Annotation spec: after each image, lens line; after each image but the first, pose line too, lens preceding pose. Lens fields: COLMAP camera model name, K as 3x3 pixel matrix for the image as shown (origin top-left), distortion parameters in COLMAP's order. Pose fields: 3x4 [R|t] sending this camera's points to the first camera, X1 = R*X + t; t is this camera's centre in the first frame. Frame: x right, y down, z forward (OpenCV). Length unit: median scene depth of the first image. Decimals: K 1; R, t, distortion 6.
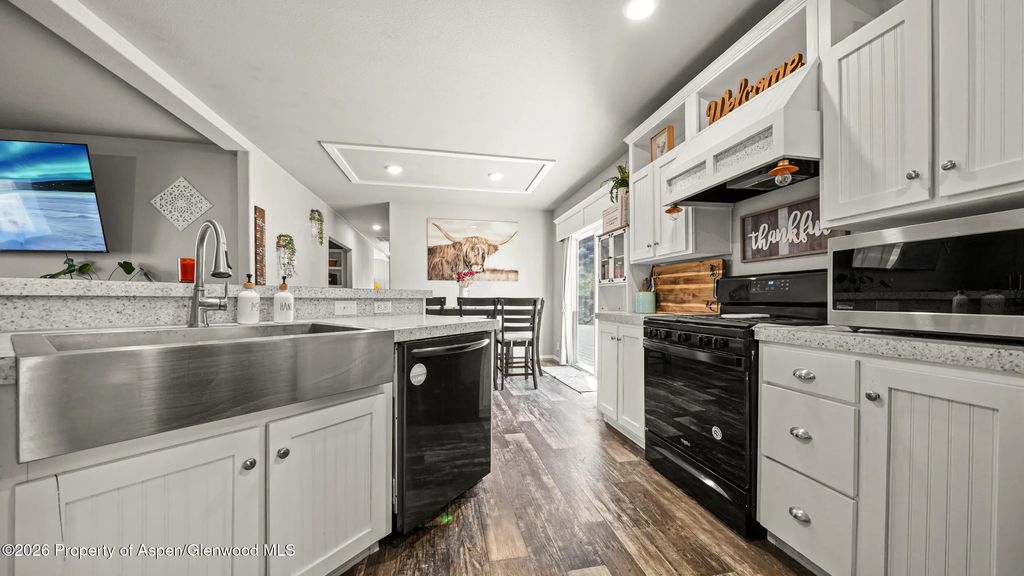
lens RADIAL K [[348.6, 0, 511.5], [0, 348.6, 302.1], [0, 0, 1]] dist [-0.006045, 0.000009]
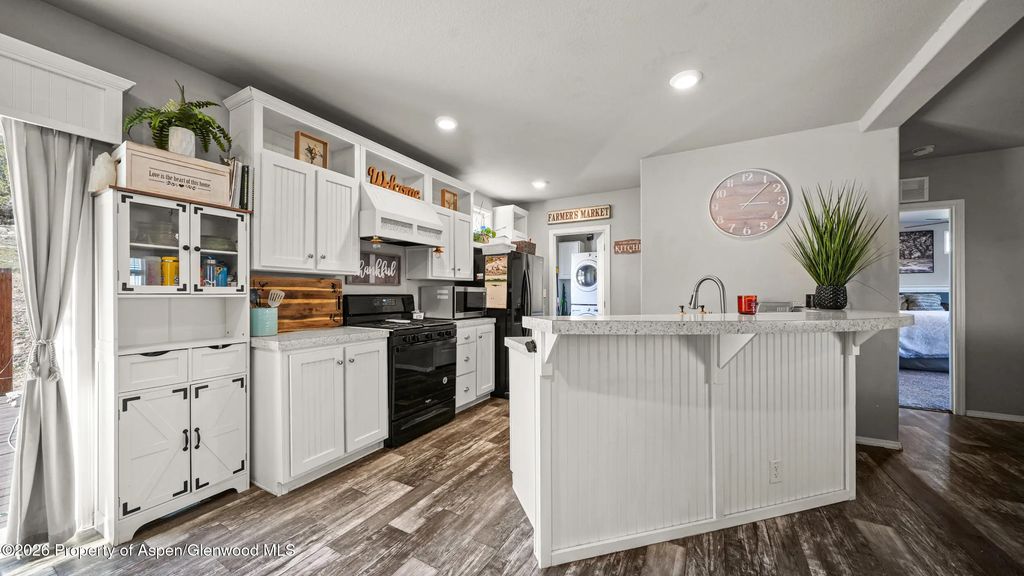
lens RADIAL K [[349.4, 0, 509.5], [0, 349.4, 293.8], [0, 0, 1]] dist [-0.005591, -0.000072]
pose [[-0.750069, -0.003412, 0.661351, -0.508272], [0.002590, 0.999964, 0.008096, -0.062644], [-0.661354, 0.007785, -0.750033, 1.172459]]
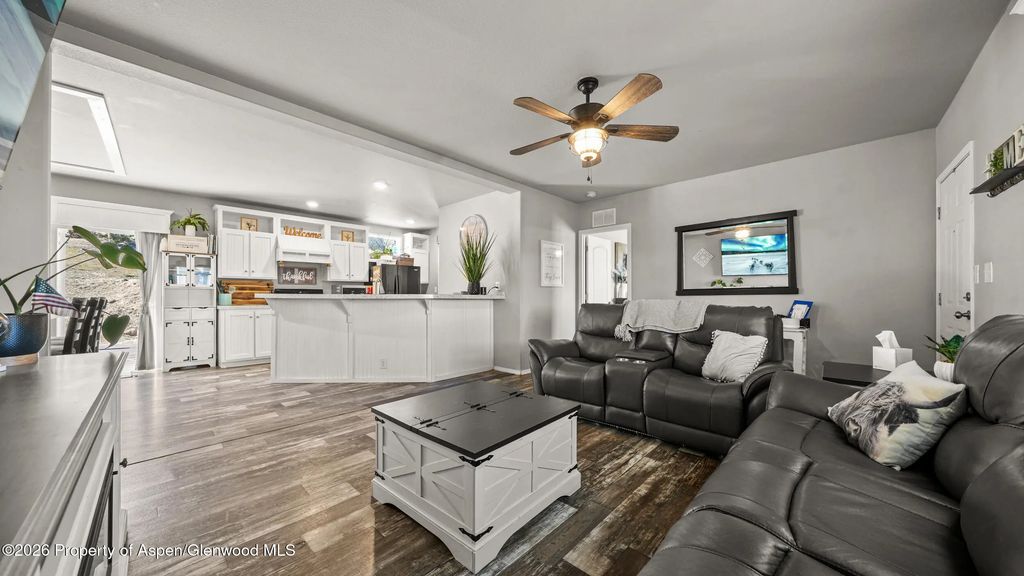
lens RADIAL K [[348.0, 0, 515.0], [0, 348.0, 294.1], [0, 0, 1]] dist [-0.007547, -0.000053]
pose [[-0.577288, 0.000147, 0.816540, -1.895157], [0.003847, 0.999989, 0.002540, -0.024941], [-0.816531, 0.004608, -0.577283, 0.778521]]
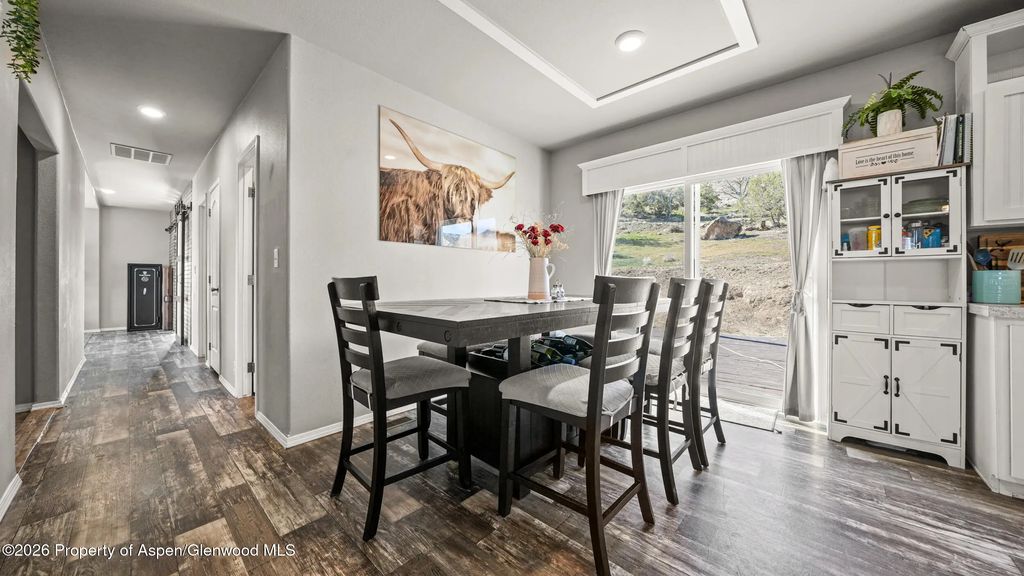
lens RADIAL K [[351.8, 0, 509.4], [0, 351.8, 280.8], [0, 0, 1]] dist [-0.005925, -0.000111]
pose [[0.809203, -0.001408, 0.587527, -0.696495], [0.004947, 0.999978, -0.004416, -0.011846], [-0.587508, 0.006480, 0.809192, 0.972651]]
